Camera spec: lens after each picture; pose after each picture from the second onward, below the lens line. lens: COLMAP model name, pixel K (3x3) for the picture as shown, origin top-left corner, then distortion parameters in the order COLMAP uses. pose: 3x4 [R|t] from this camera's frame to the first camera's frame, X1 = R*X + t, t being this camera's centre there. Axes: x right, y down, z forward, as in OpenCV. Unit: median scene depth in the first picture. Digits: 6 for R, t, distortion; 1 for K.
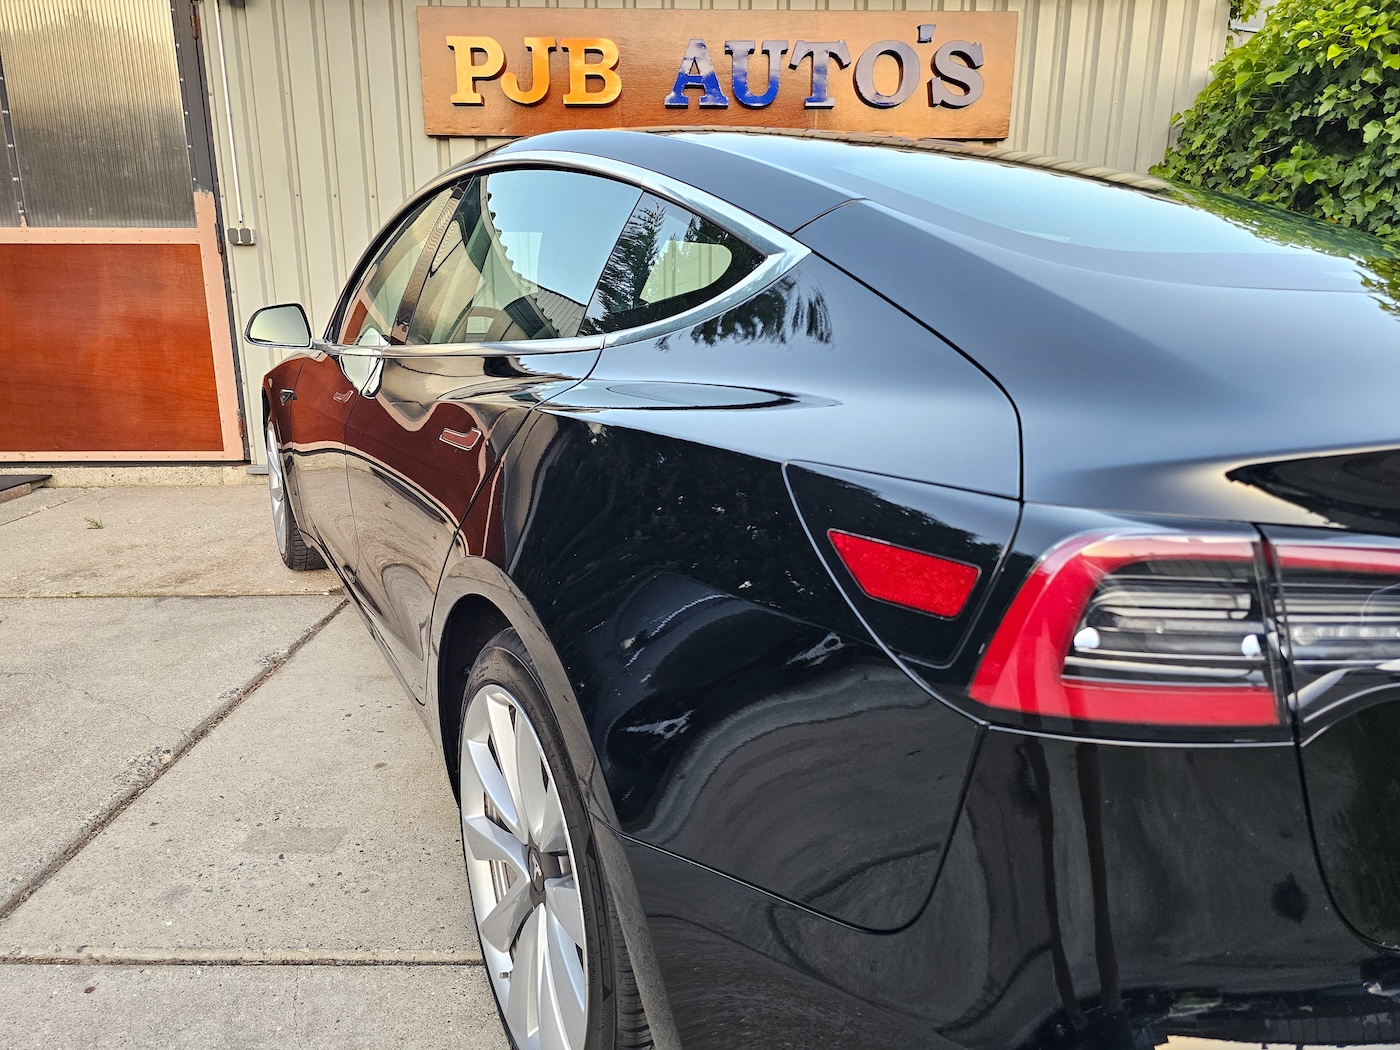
lens RADIAL K [[935.3, 0, 702.9], [0, 935.3, 524.5], [0, 0, 1]] dist [0.040854, -0.036499]
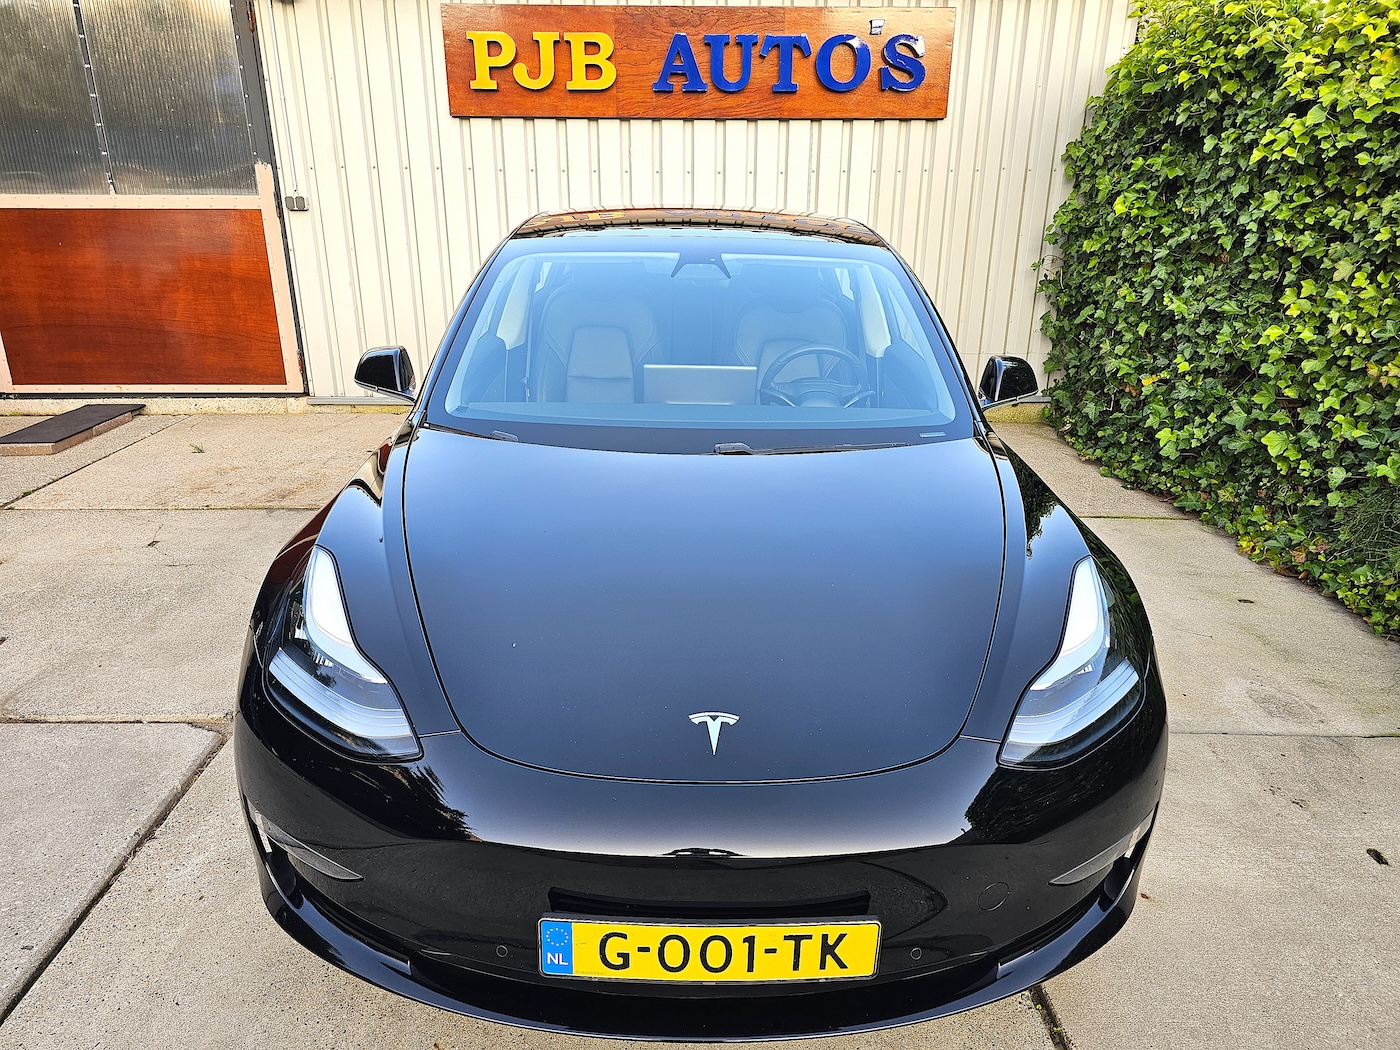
lens RADIAL K [[935.3, 0, 702.9], [0, 935.3, 524.5], [0, 0, 1]] dist [0.040854, -0.036499]
pose [[0.999985, 0.002994, -0.004617, 0.034240], [-0.002500, 0.994634, 0.103425, -0.034229], [0.004902, -0.103412, 0.994627, -0.267853]]
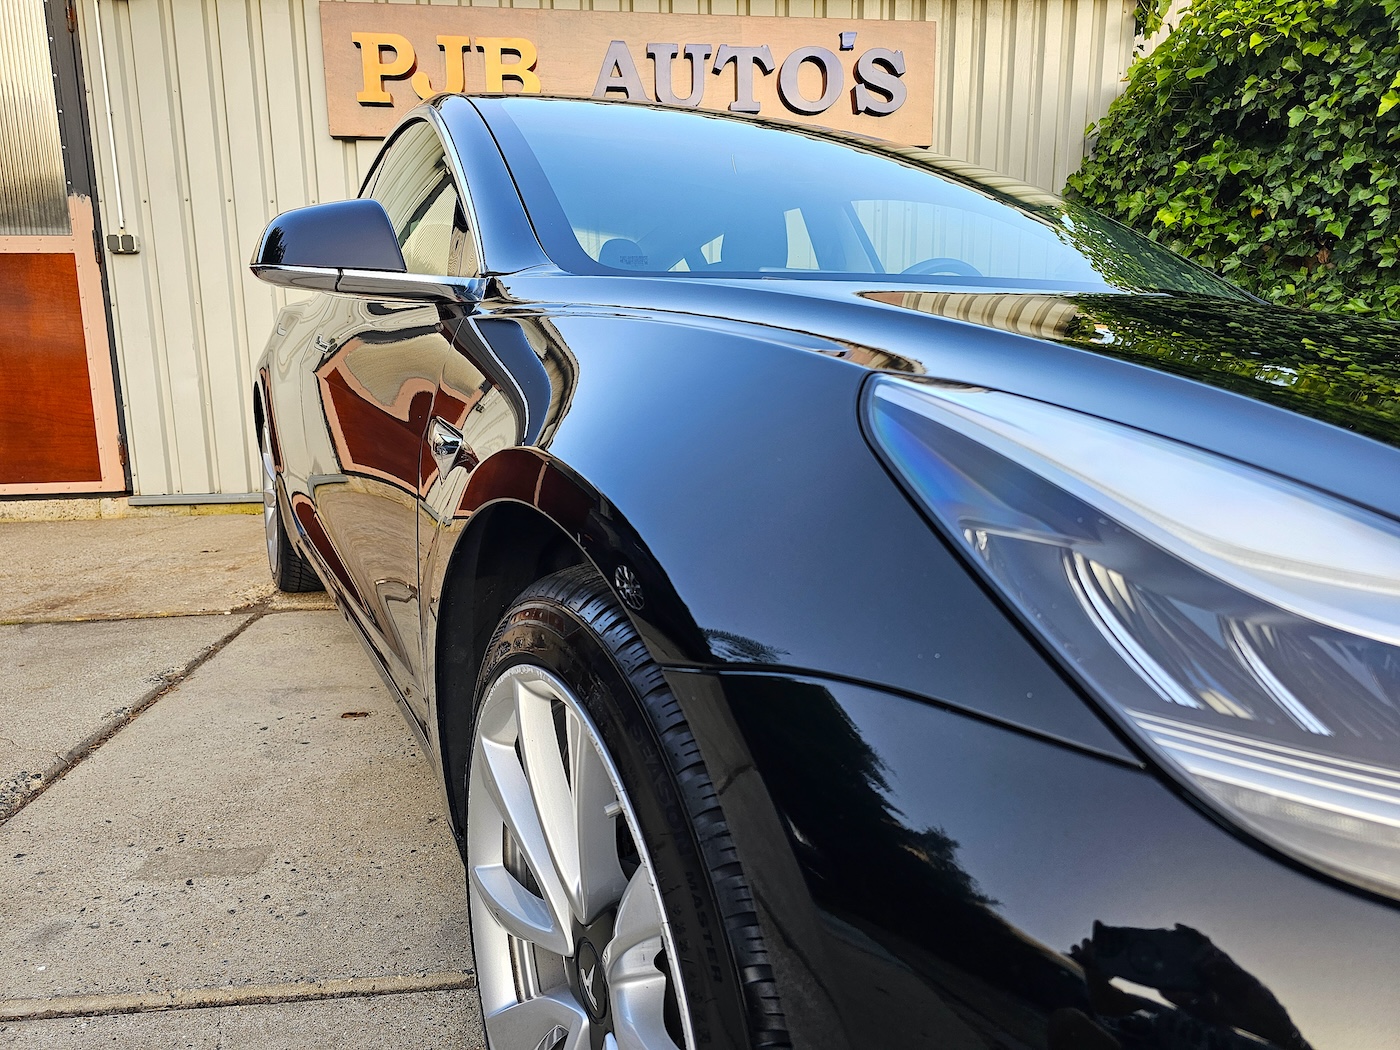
lens RADIAL K [[938.4, 0, 700.0], [0, 938.4, 525.0], [0, 0, 1]] dist [0.034635, -0.031141]
pose [[0.994658, -0.031947, 0.098159, -0.039557], [0.038006, 0.997445, -0.060490, 0.052598], [-0.095976, 0.063897, 0.993331, 0.066488]]
